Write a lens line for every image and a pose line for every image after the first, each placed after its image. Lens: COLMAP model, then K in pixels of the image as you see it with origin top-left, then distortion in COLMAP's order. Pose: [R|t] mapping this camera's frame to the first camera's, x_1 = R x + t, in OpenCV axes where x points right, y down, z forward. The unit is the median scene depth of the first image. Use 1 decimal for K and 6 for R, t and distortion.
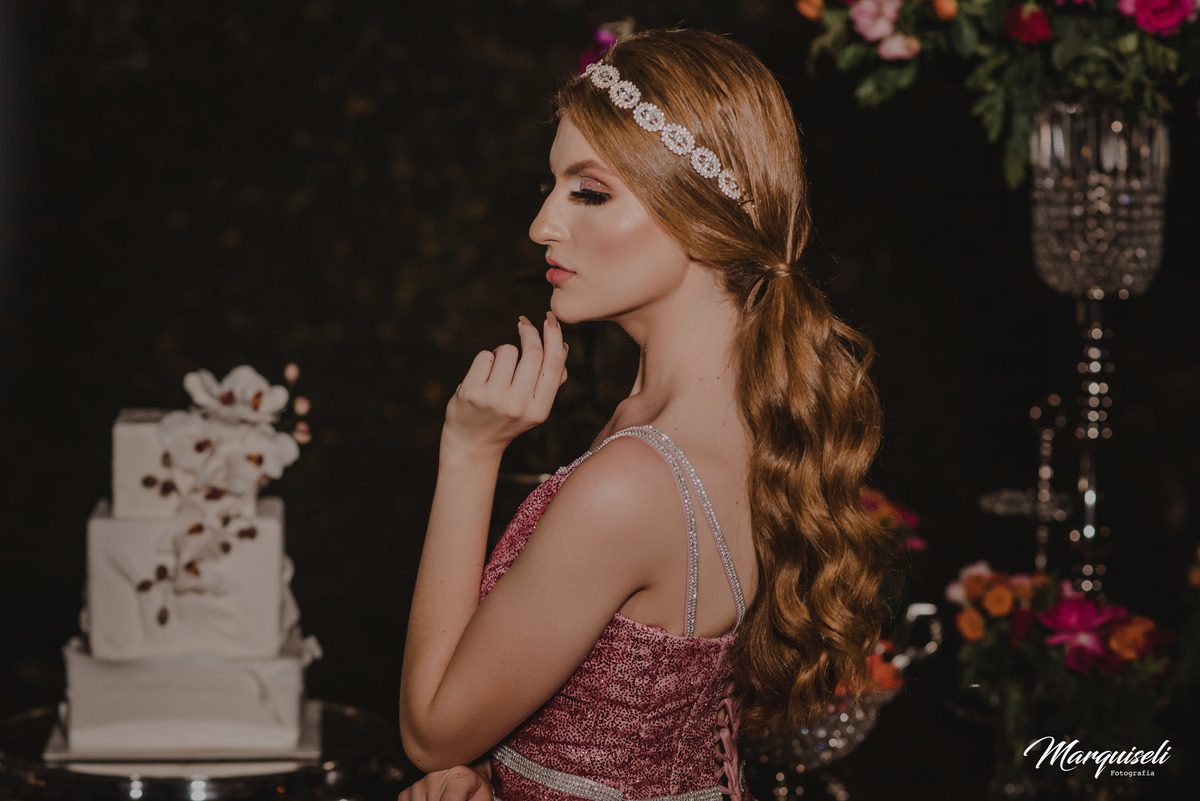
lens RADIAL K [[2912.6, 0, 599.1], [0, 2912.6, 399.7], [0, 0, 1]] dist [0.132272, -0.306282]
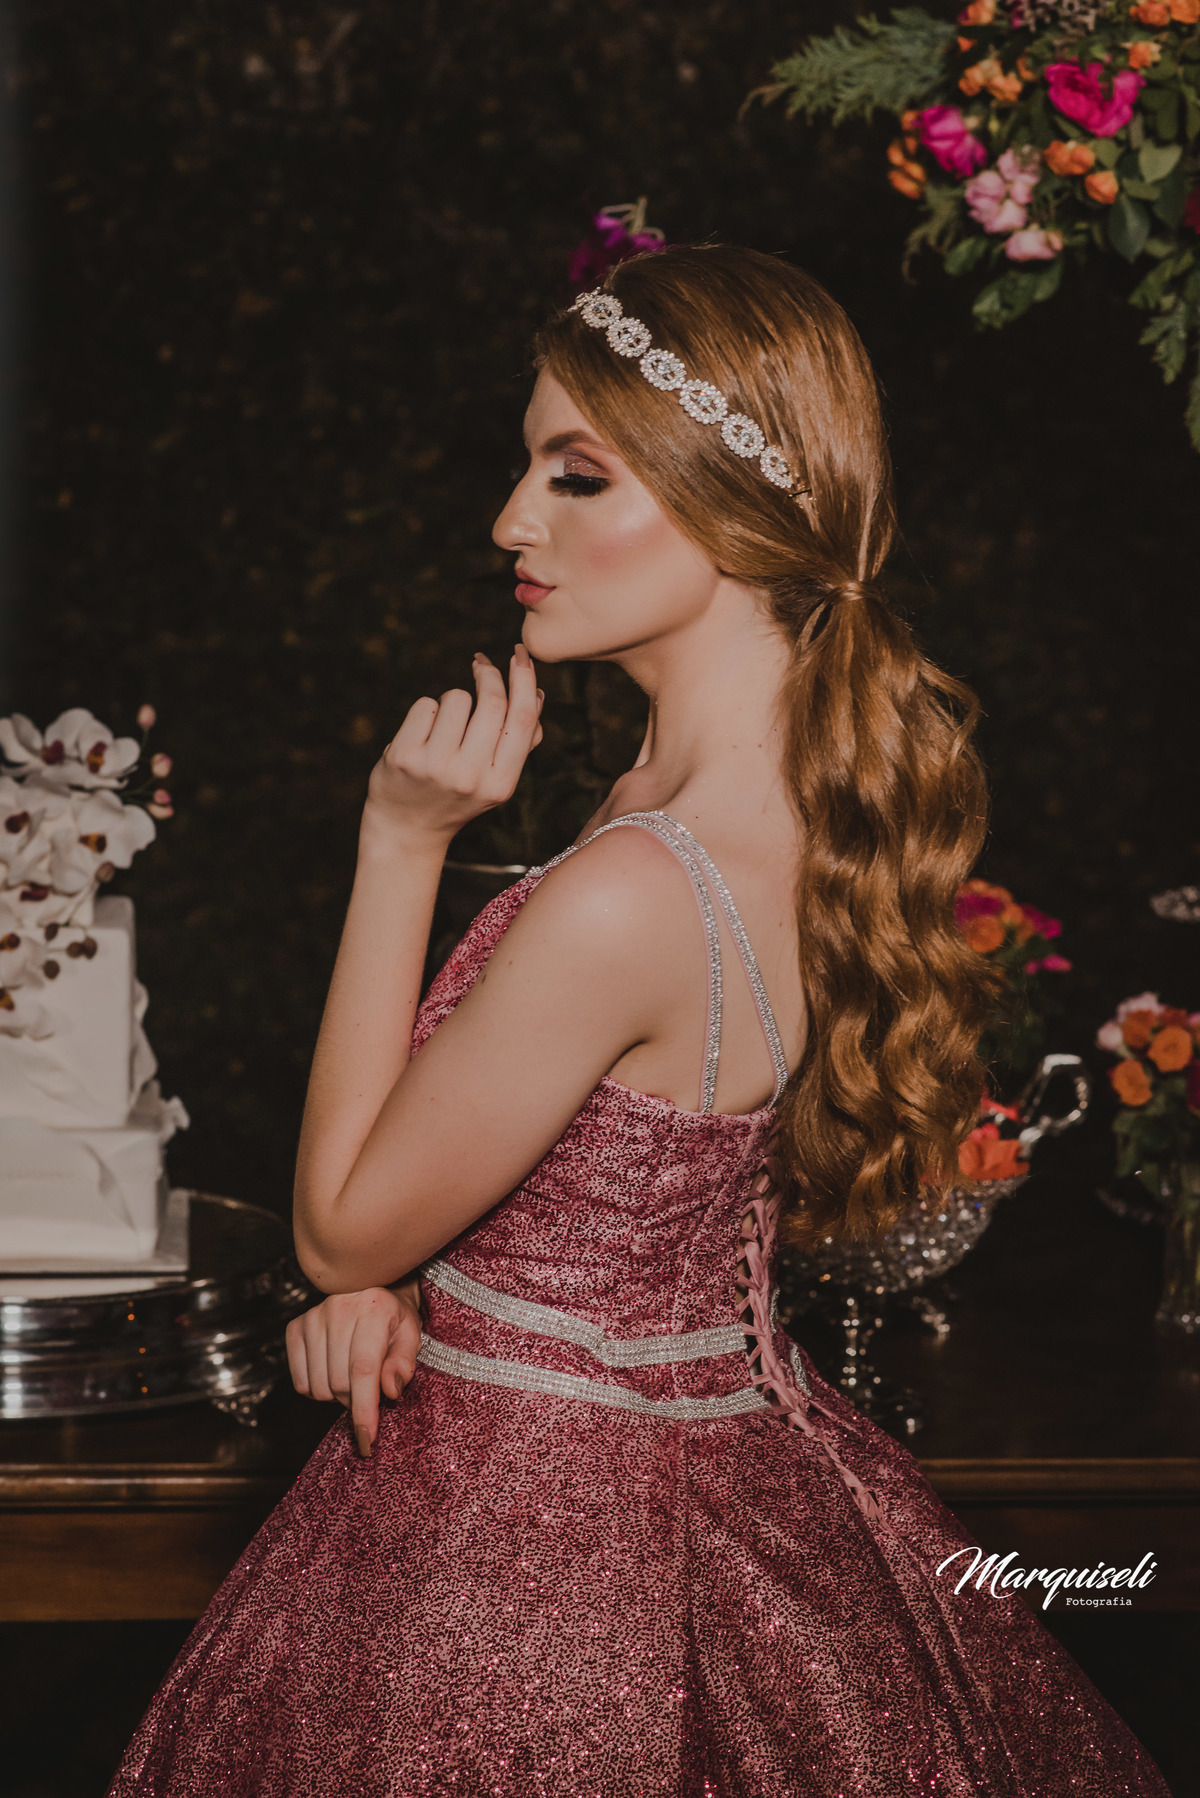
lens RADIAL K [[4364.0, 0, 599.2], [0, 4364.0, 903.7], [0, 0, 1]] dist [0.132272, -0.306282]
pose [[0.999975, 0.005959, -0.003778, 0.005675], [-0.005796, 0.999111, 0.041754, -0.008682], [0.004023, -0.041731, 0.999121, -0.033815]]
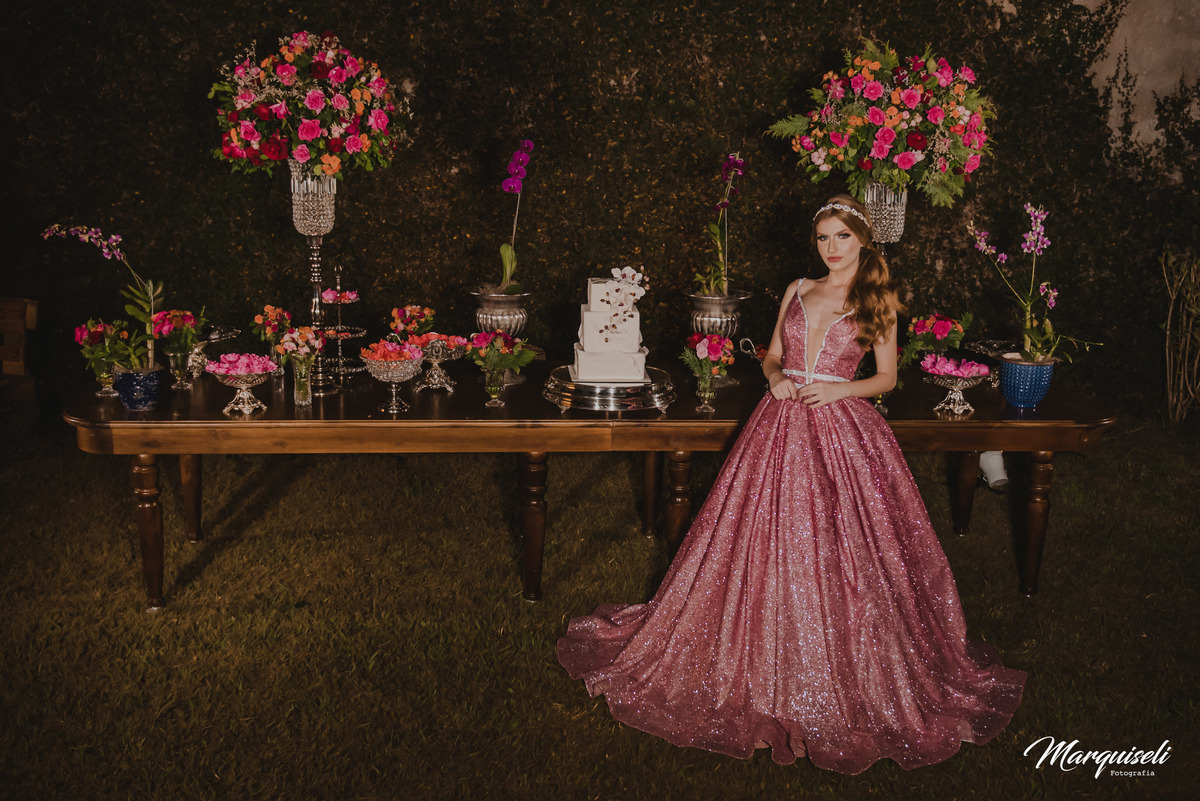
lens RADIAL K [[1407.7, 0, 612.7], [0, 1407.7, 433.2], [0, 0, 1]] dist [-0.006903, -0.006158]
pose [[0.999830, 0.011277, -0.014621, -0.112104], [-0.008866, 0.987781, 0.155598, -0.072305], [0.016197, -0.155441, 0.987712, -0.620592]]
